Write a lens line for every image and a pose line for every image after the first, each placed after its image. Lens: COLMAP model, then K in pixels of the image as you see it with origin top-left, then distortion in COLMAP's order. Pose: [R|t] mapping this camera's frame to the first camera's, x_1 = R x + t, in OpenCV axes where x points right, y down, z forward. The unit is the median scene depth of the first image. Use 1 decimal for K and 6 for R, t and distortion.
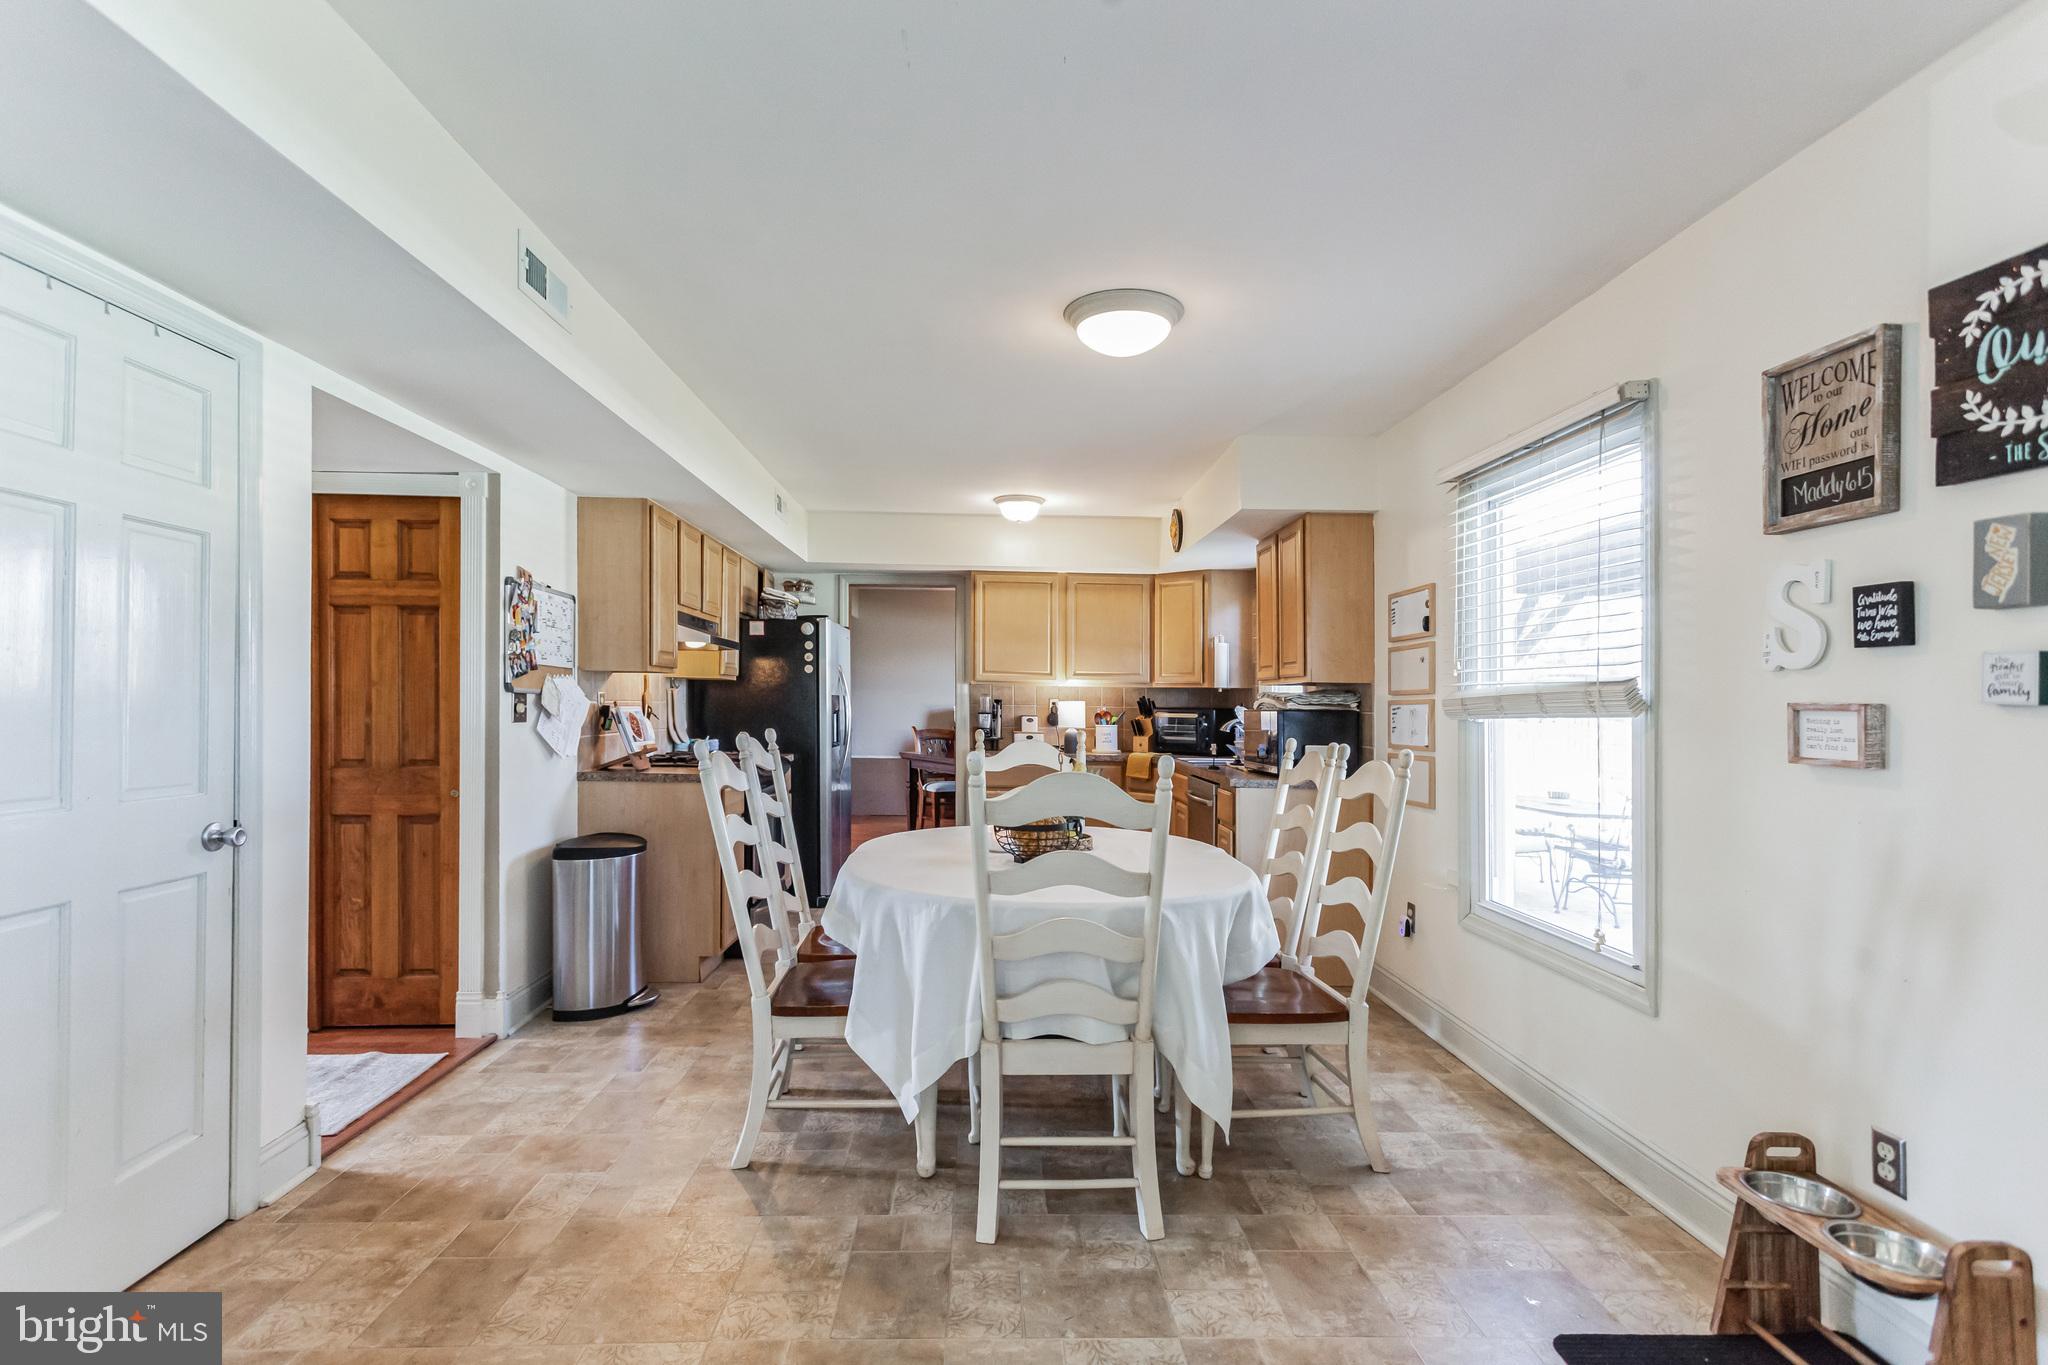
lens RADIAL K [[959.7, 0, 1015.5], [0, 959.7, 688.7], [0, 0, 1]] dist [-0.001549, 0.000314]
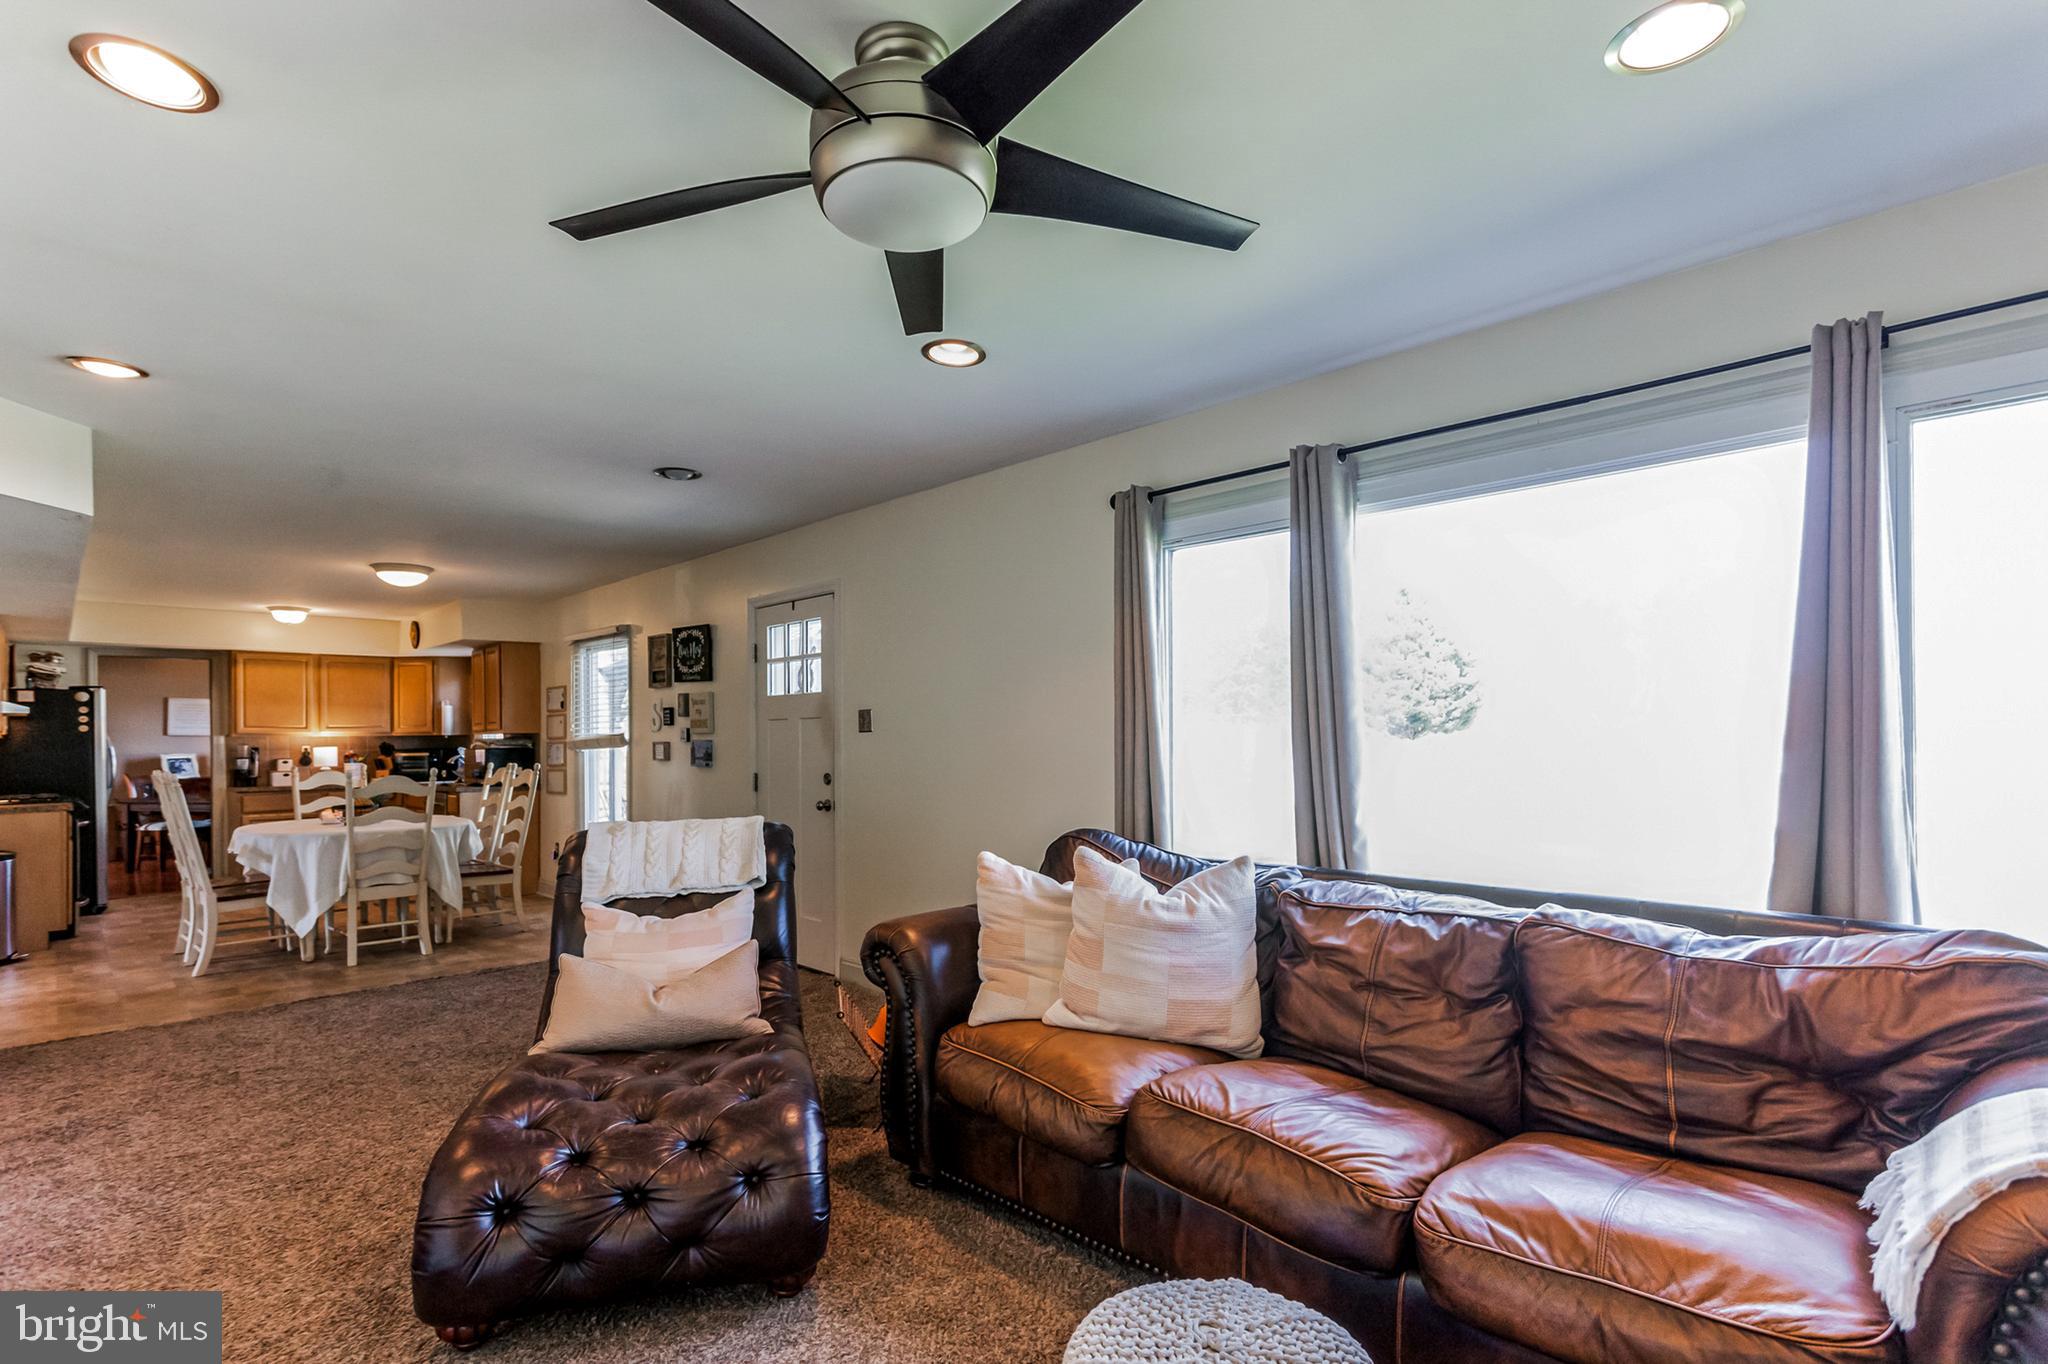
lens RADIAL K [[982.1, 0, 1019.1], [0, 982.1, 712.3], [0, 0, 1]] dist [-0.001421, 0.000146]
pose [[0.732205, -0.007214, 0.681046, -0.236125], [0.013250, 0.999906, -0.003653, -0.025299], [-0.680956, 0.011699, 0.732231, -0.986133]]
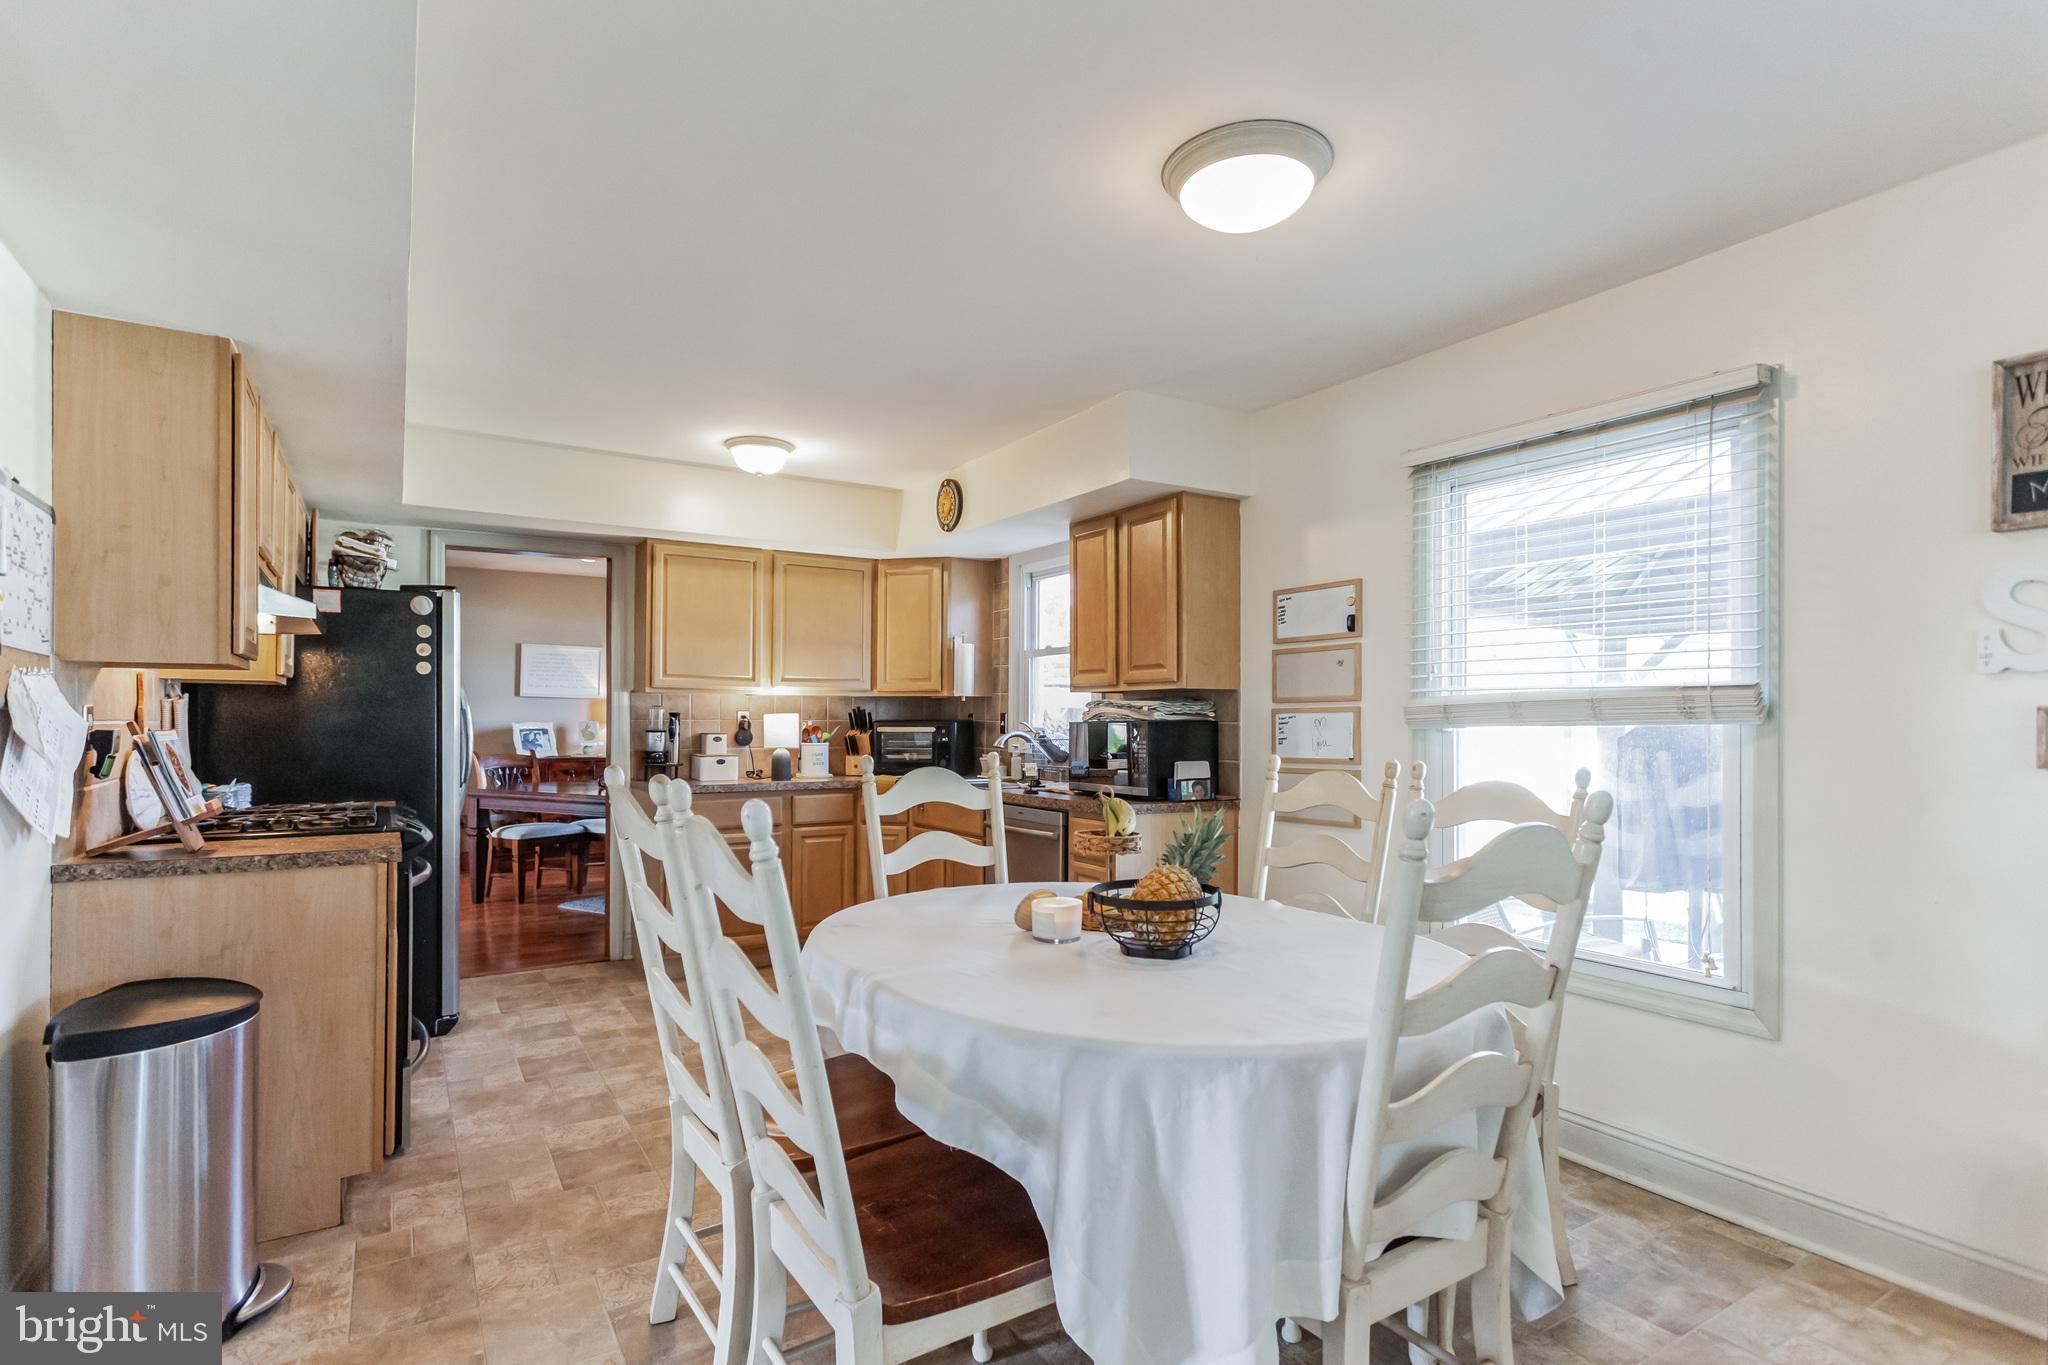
lens RADIAL K [[989.4, 0, 1000.1], [0, 989.4, 692.6], [0, 0, 1]] dist [0.000406, 0.000333]
pose [[0.867968, 0.000200, 0.496621, -0.257004], [0.003314, 0.999975, -0.006194, 0.001762], [-0.496610, 0.007022, 0.867945, 0.284244]]
